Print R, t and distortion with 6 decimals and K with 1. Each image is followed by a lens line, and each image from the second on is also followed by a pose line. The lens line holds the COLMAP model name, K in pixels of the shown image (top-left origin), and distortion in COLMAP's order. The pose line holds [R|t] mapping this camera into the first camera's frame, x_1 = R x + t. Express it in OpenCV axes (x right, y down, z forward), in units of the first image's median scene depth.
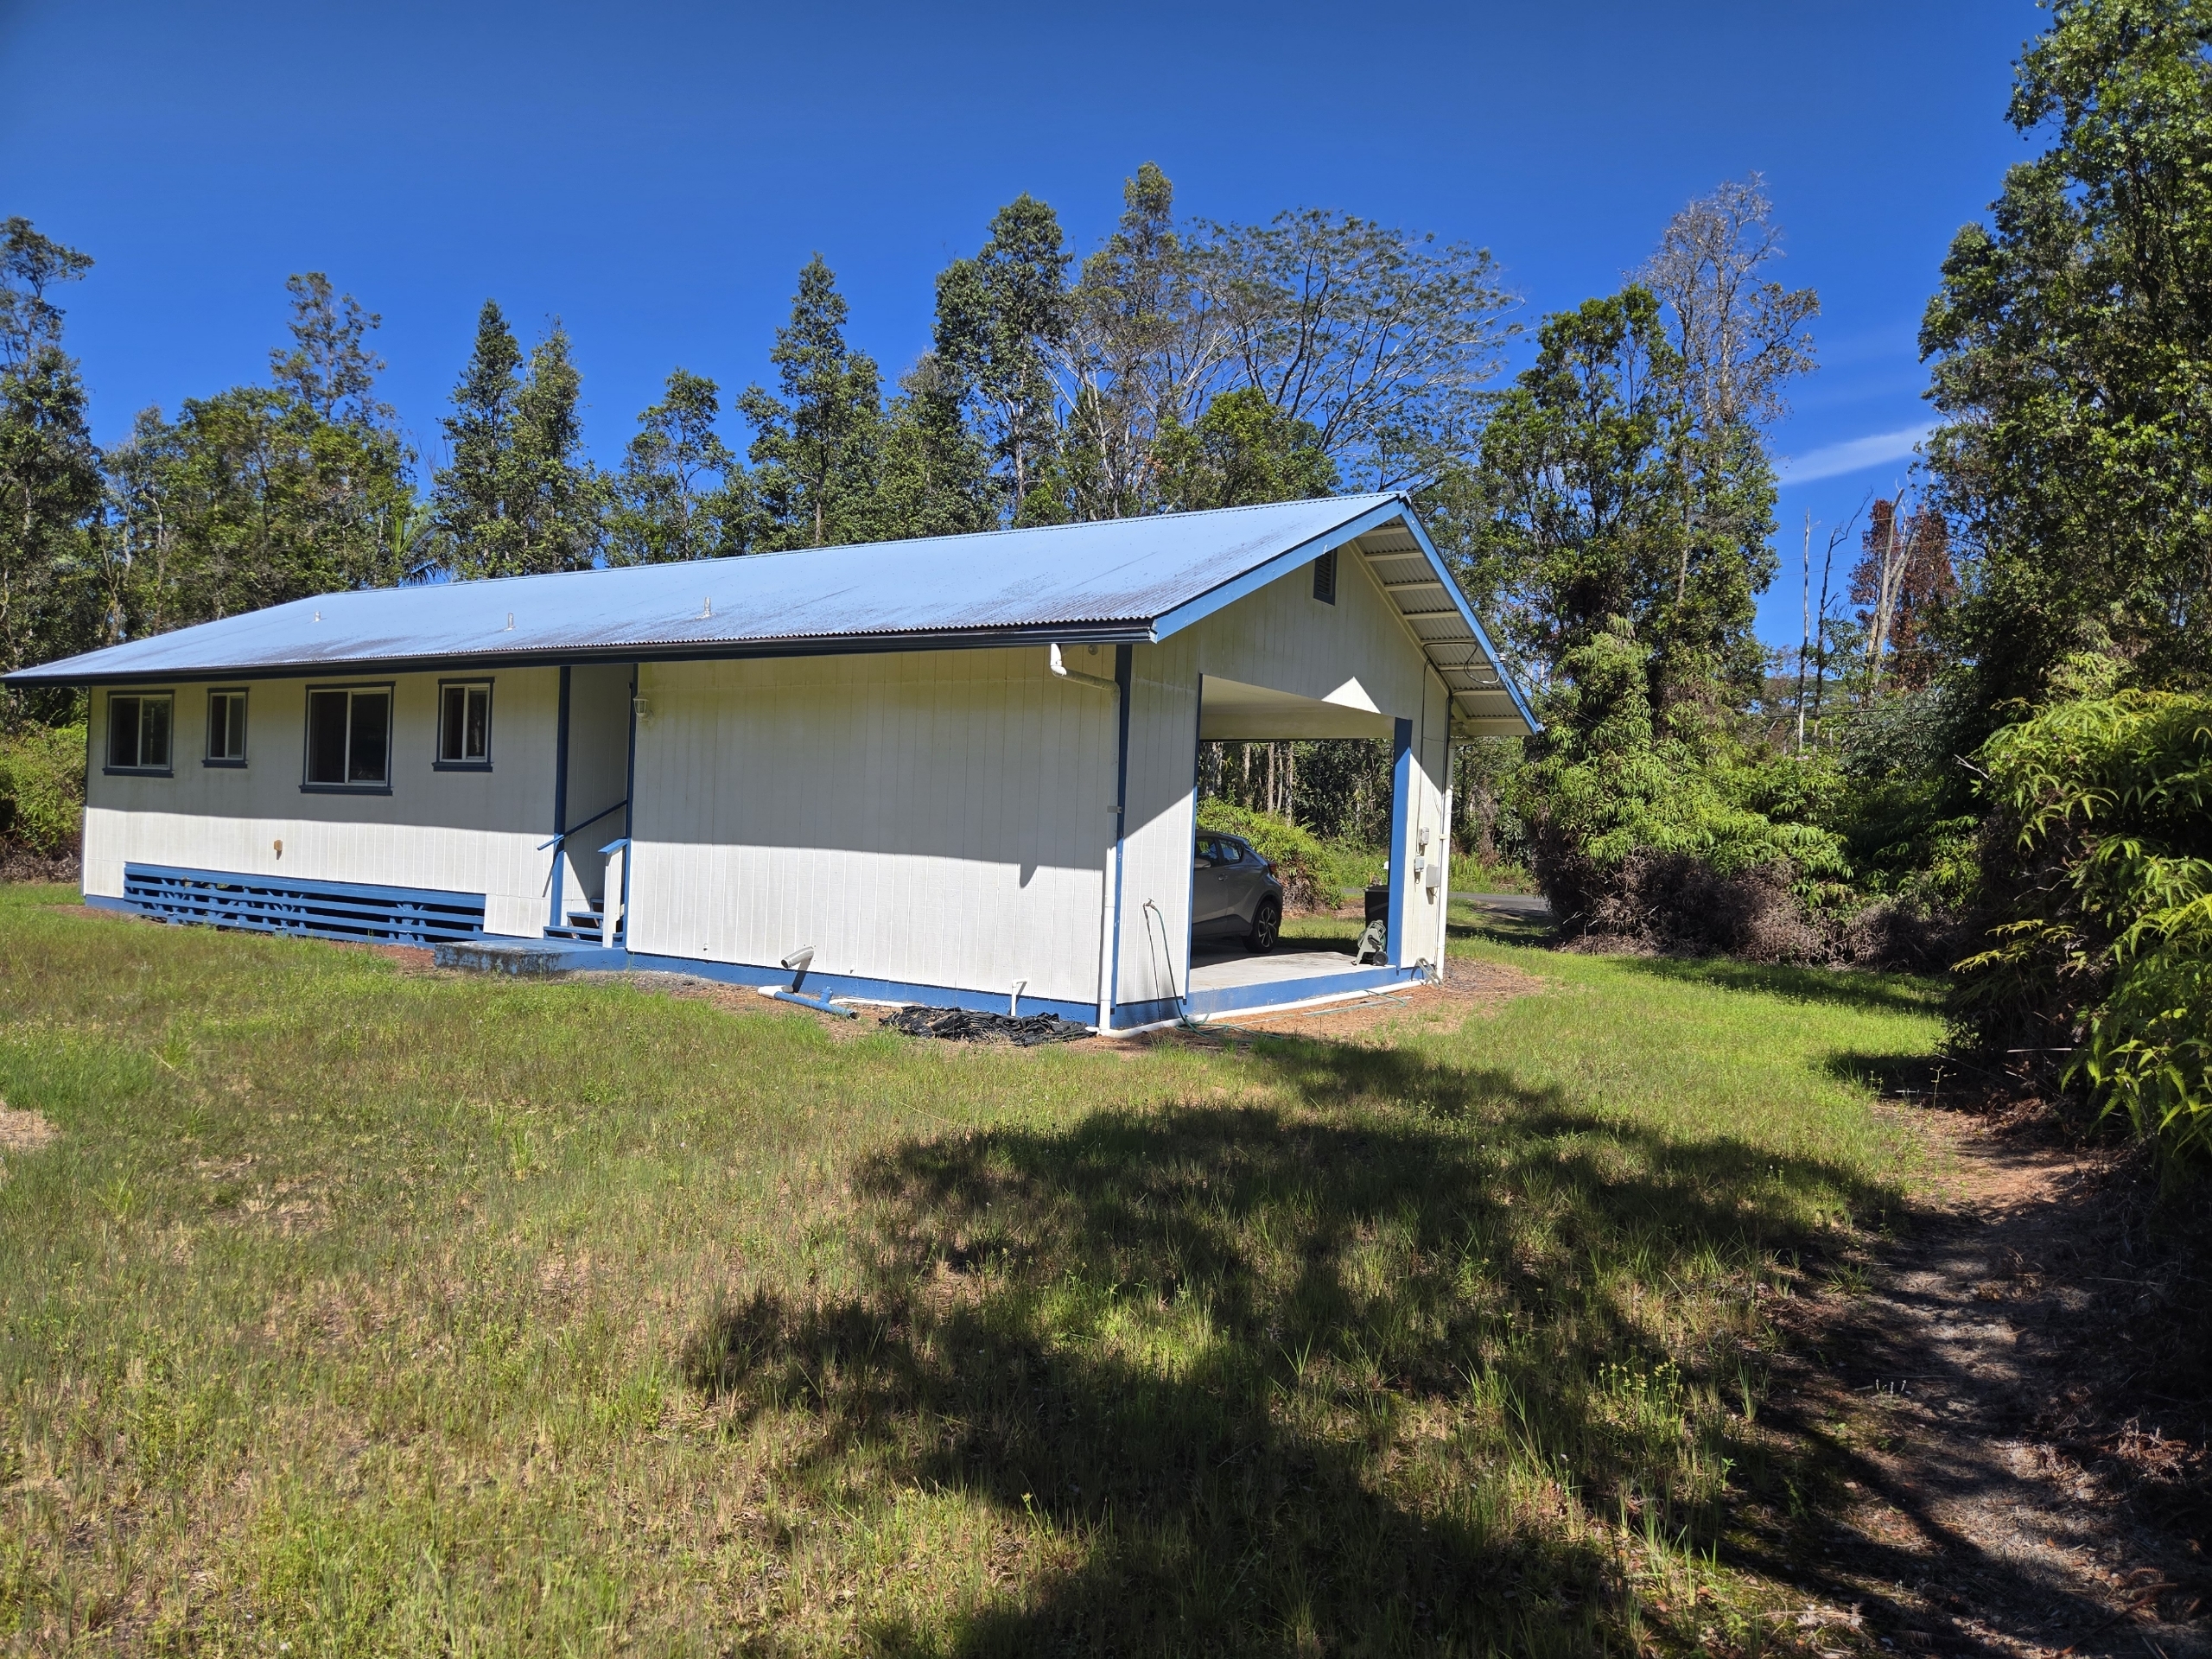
lens RADIAL K [[1503.6, 0, 1106.0], [0, 1503.6, 829.5], [0, 0, 1]] dist [0.079130, -0.047025]
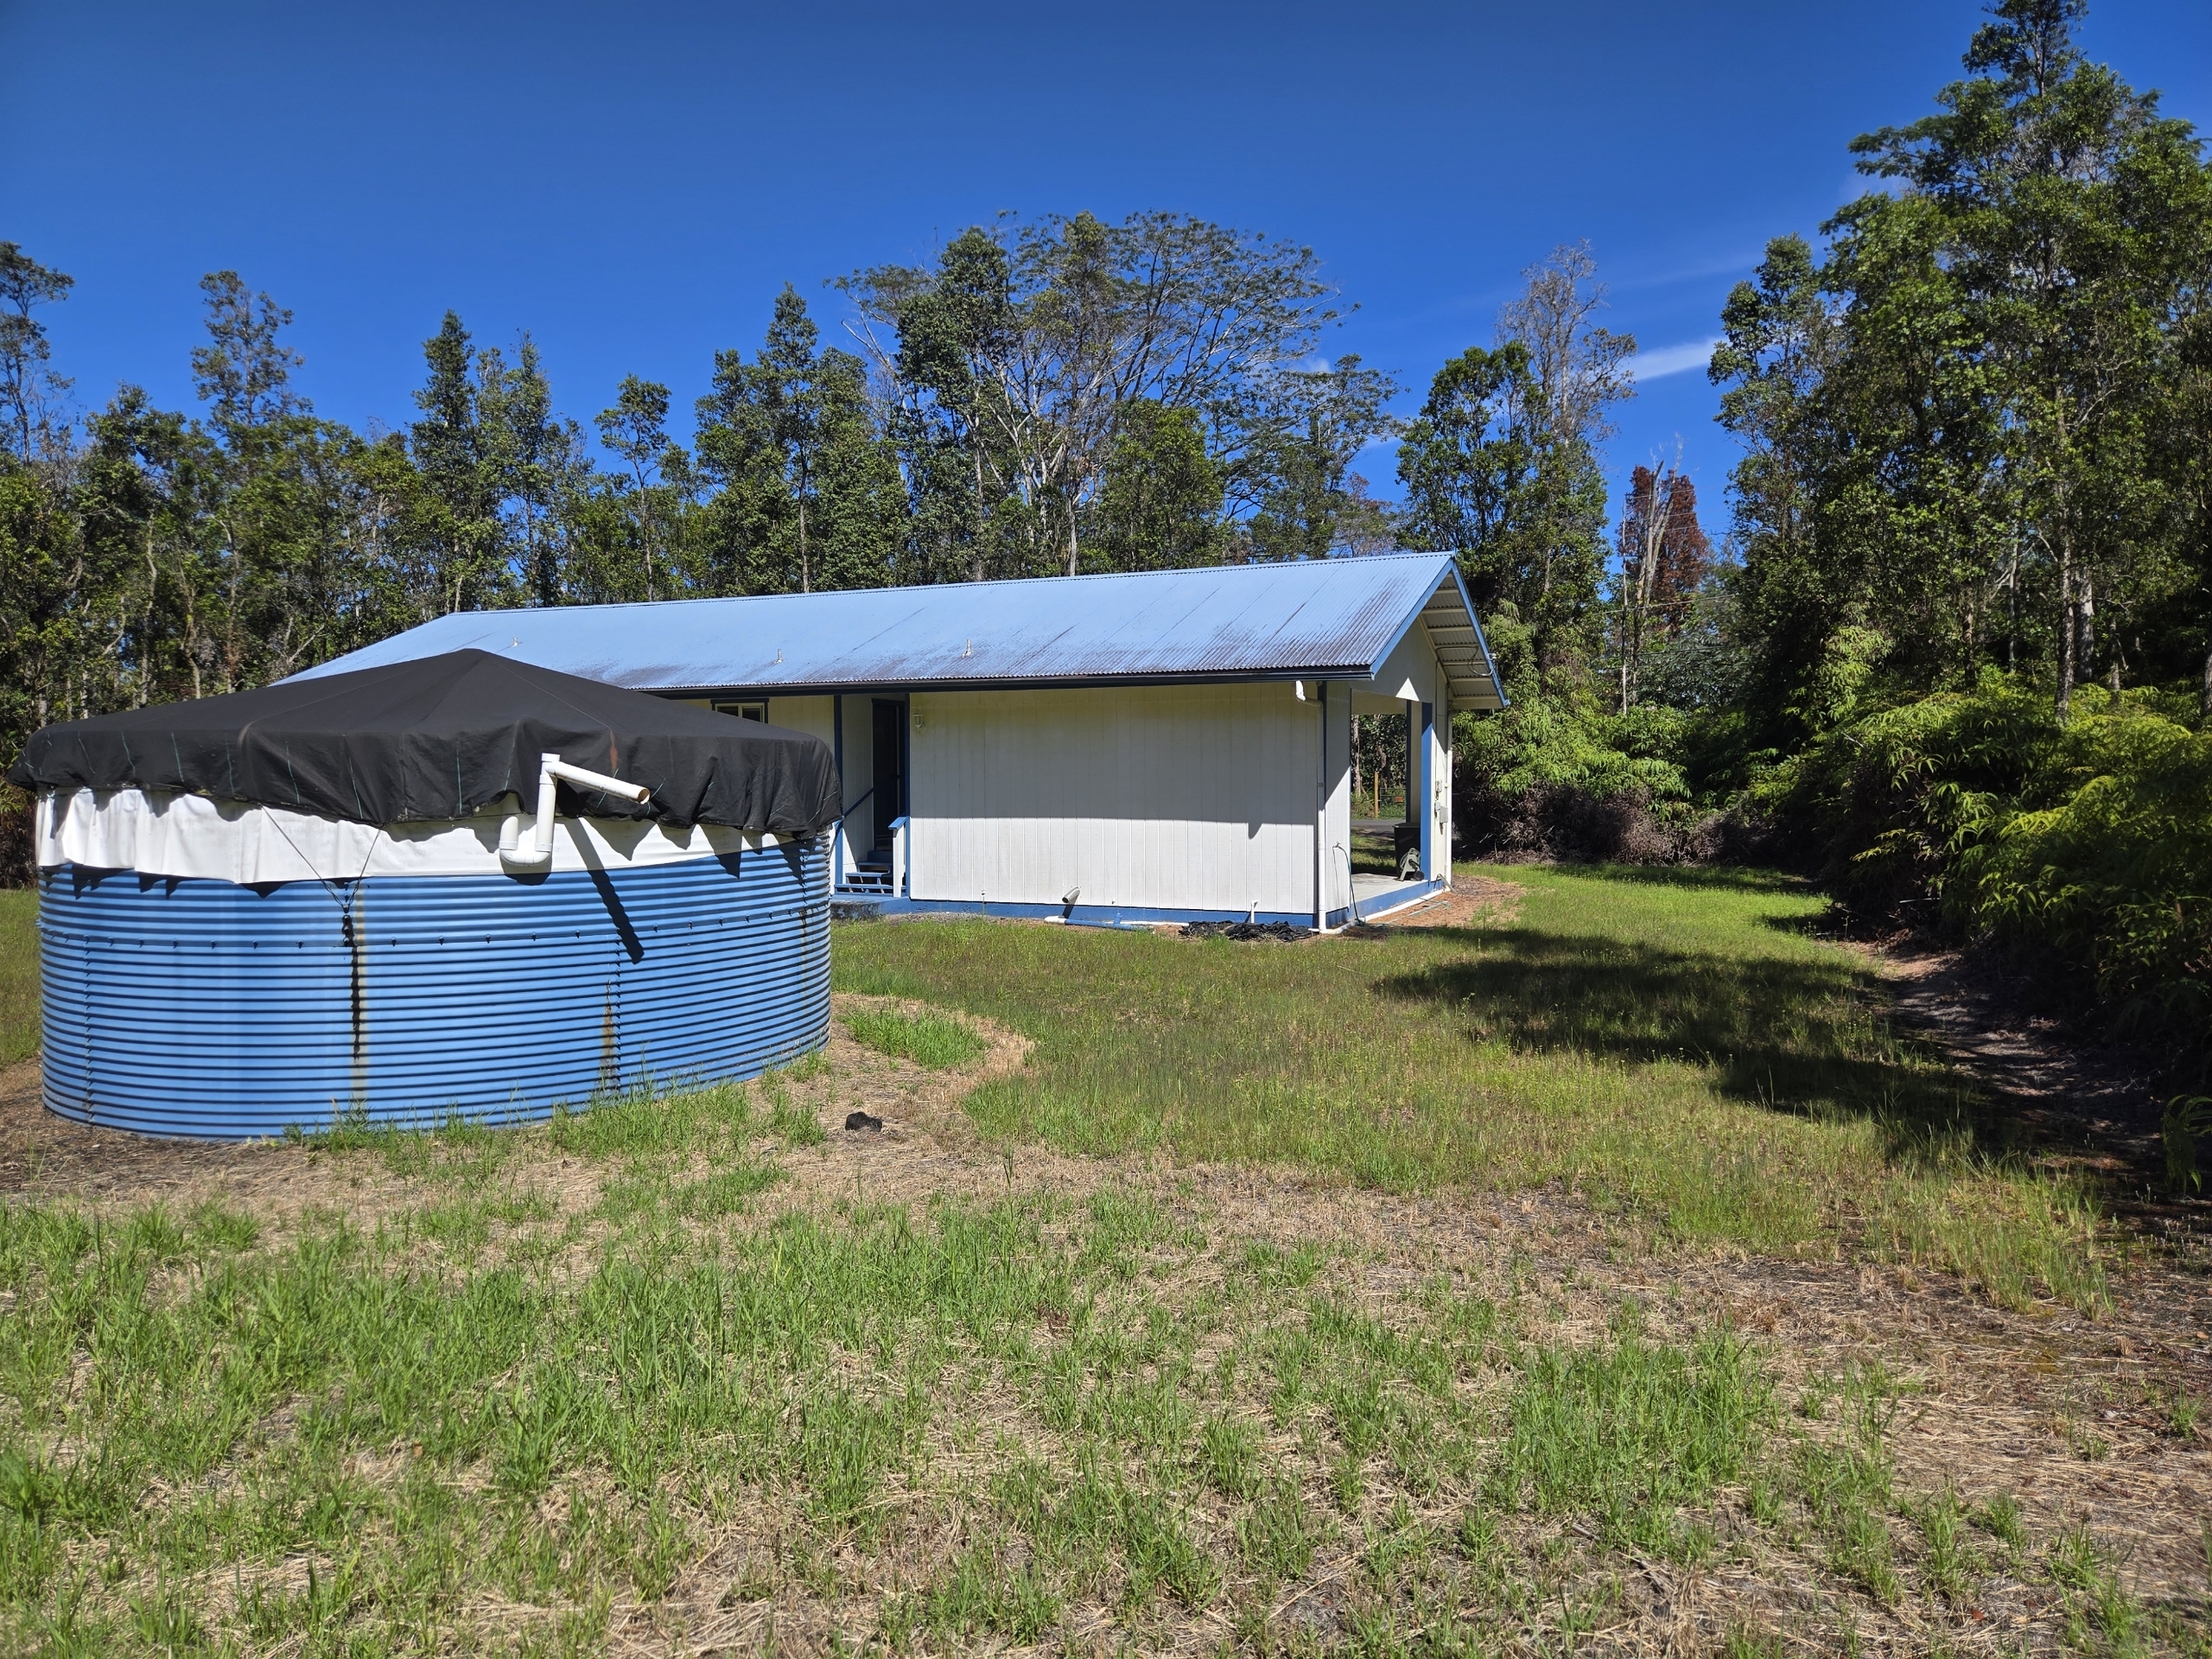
lens RADIAL K [[1490.4, 0, 1113.5], [0, 1490.4, 807.7], [0, 0, 1]] dist [0.068964, -0.002610]
pose [[0.987269, -0.047702, 0.151736, -0.209714], [0.043403, 0.998560, 0.031518, -0.022880], [-0.153021, -0.024531, 0.987918, -0.222135]]
